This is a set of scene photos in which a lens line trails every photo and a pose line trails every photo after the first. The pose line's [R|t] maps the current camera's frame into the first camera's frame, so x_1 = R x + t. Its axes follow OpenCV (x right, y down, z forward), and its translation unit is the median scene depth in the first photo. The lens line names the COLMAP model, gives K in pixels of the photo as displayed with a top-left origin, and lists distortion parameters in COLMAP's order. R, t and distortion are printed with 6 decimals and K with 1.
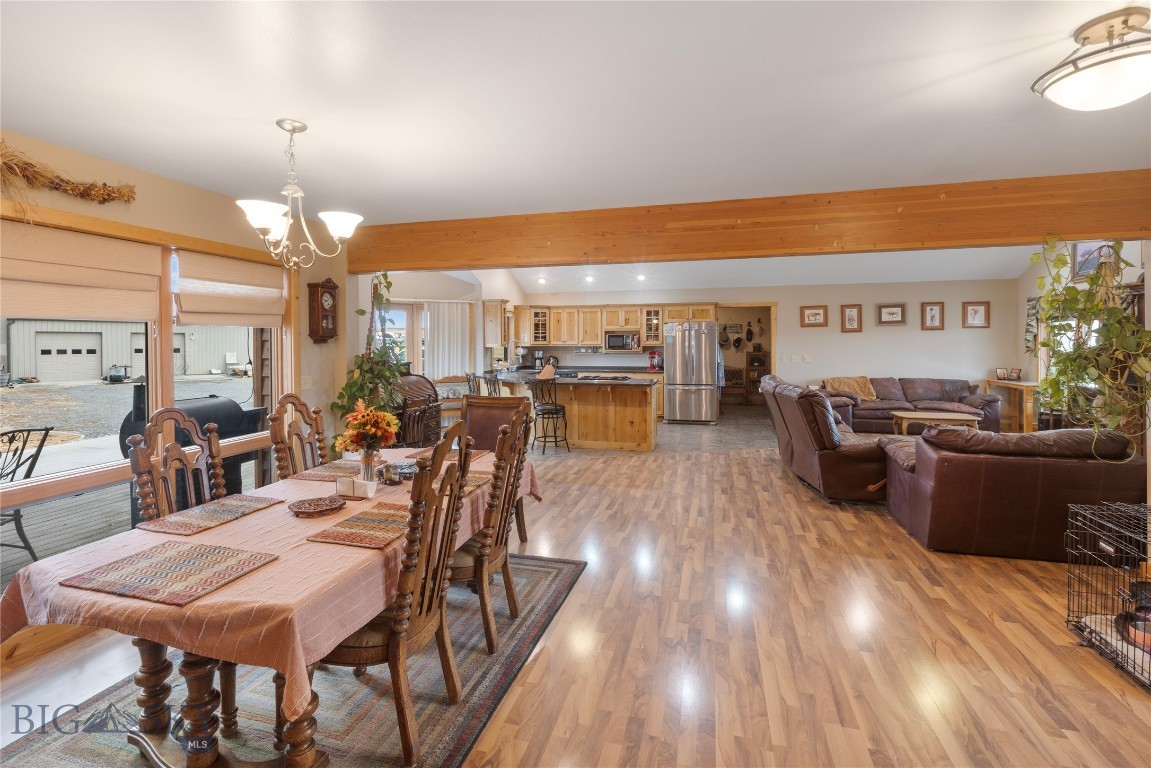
lens RADIAL K [[526.3, 0, 572.3], [0, 526.3, 342.2], [0, 0, 1]] dist [0.001077, 0.000573]
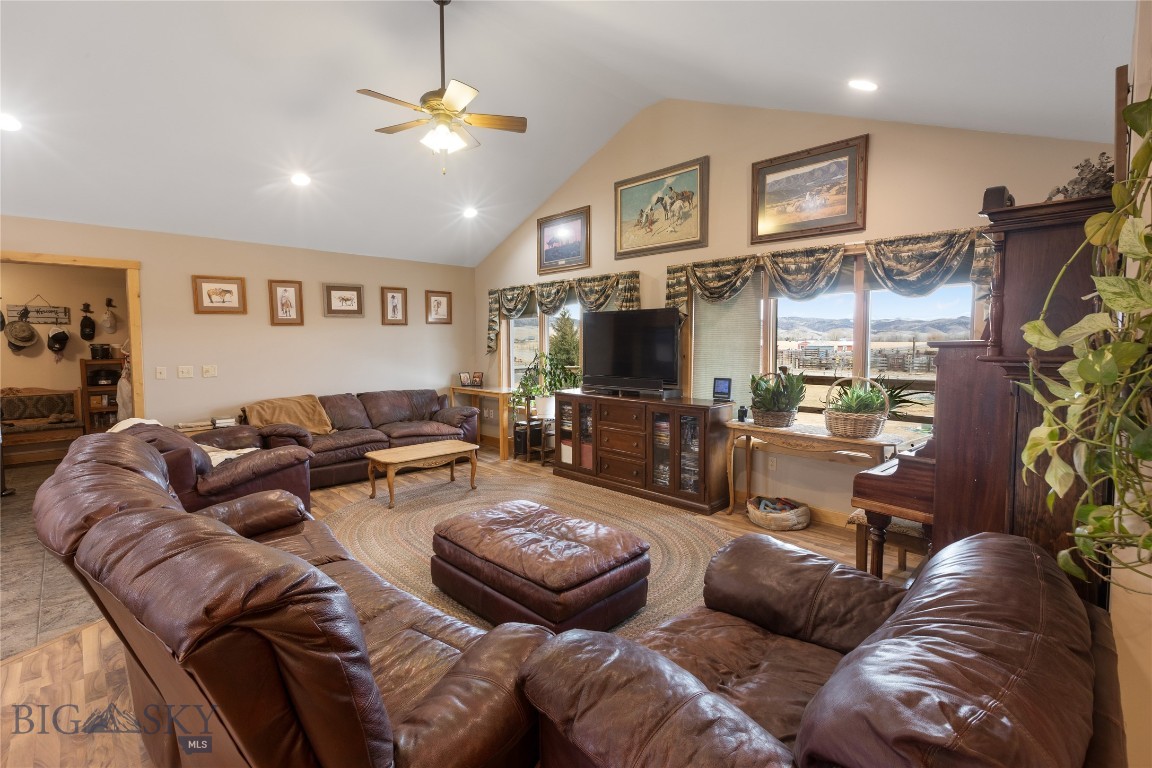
lens RADIAL K [[526.7, 0, 569.3], [0, 526.7, 372.8], [0, 0, 1]] dist [0.001077, 0.000573]
pose [[0.517904, -0.047926, 0.854095, 0.159852], [0.000570, 0.998448, 0.055681, 0.002735], [-0.855439, -0.028350, 0.517127, 0.371257]]
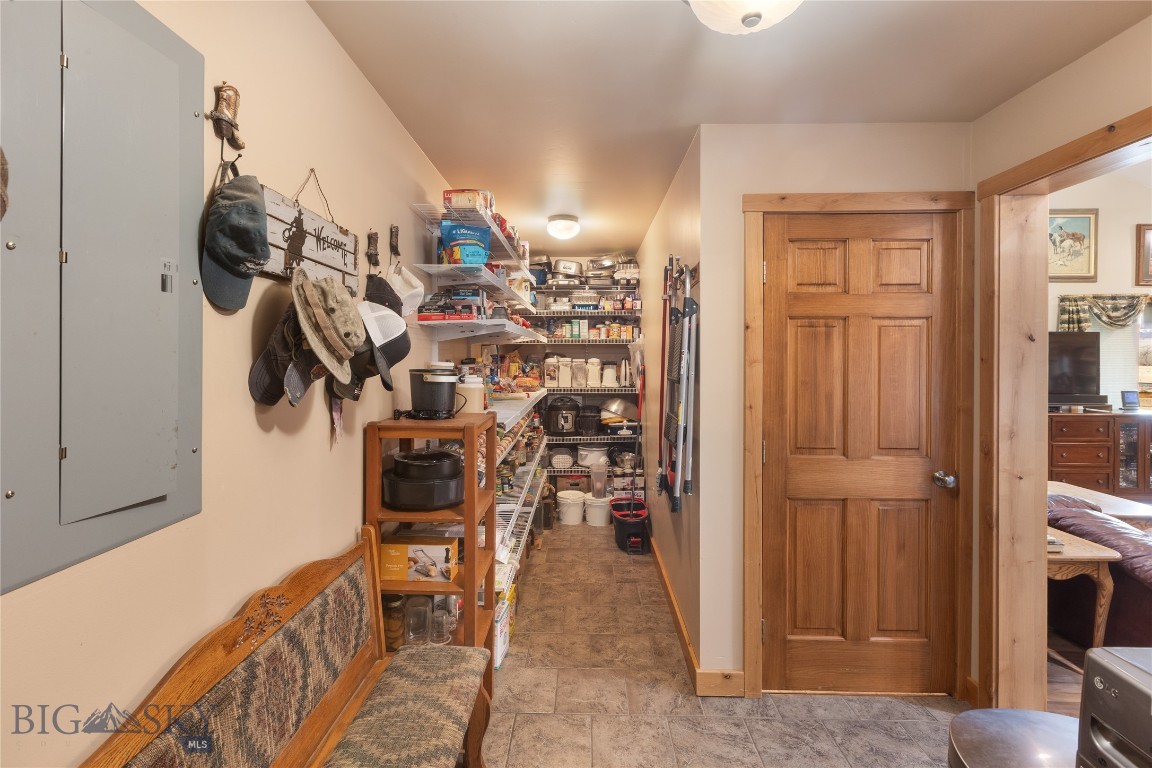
lens RADIAL K [[526.7, 0, 558.2], [0, 526.7, 360.3], [0, 0, 1]] dist [0.001077, 0.000573]
pose [[-0.222438, -0.006840, 0.974923, 0.206964], [-0.001296, 0.999977, 0.006720, -0.002736], [-0.974946, 0.000231, -0.222441, 1.241990]]
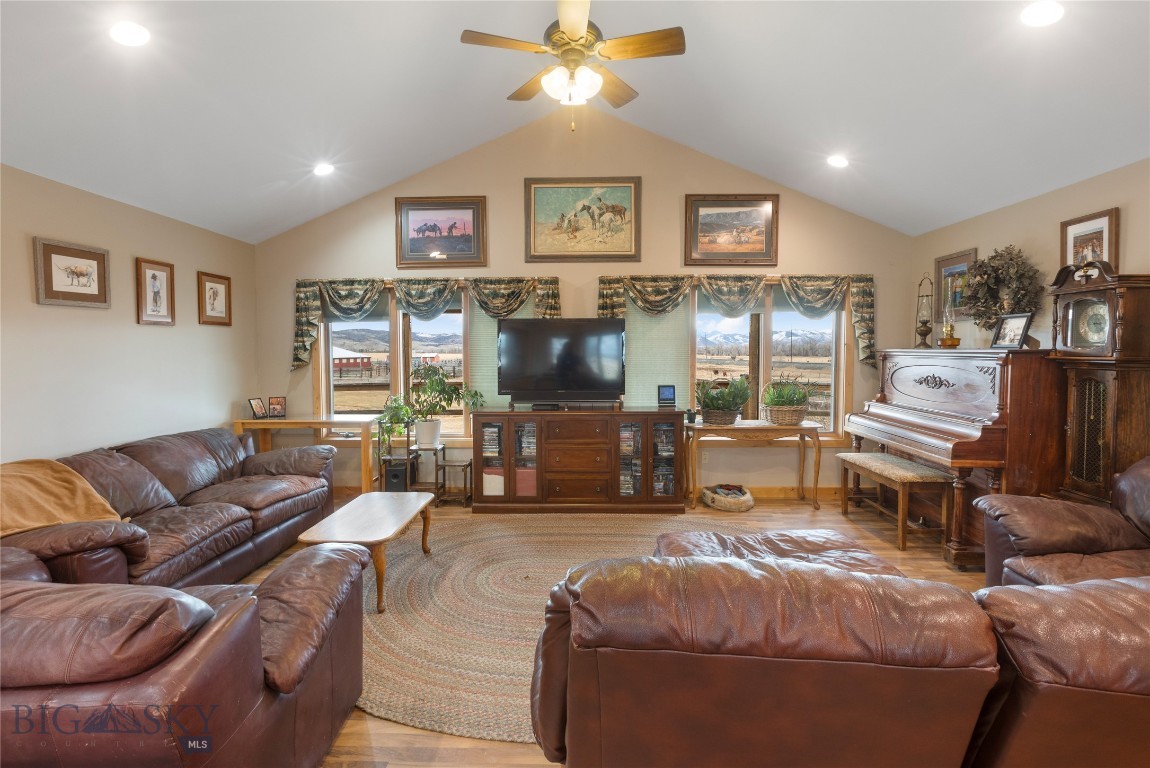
lens RADIAL K [[525.8, 0, 580.4], [0, 525.8, 372.5], [0, 0, 1]] dist [0.001077, 0.000573]
pose [[-0.237617, -0.031929, 0.970834, 0.158789], [0.005411, 0.999401, 0.034193, 0.003615], [-0.971344, 0.013378, -0.237302, 0.701091]]
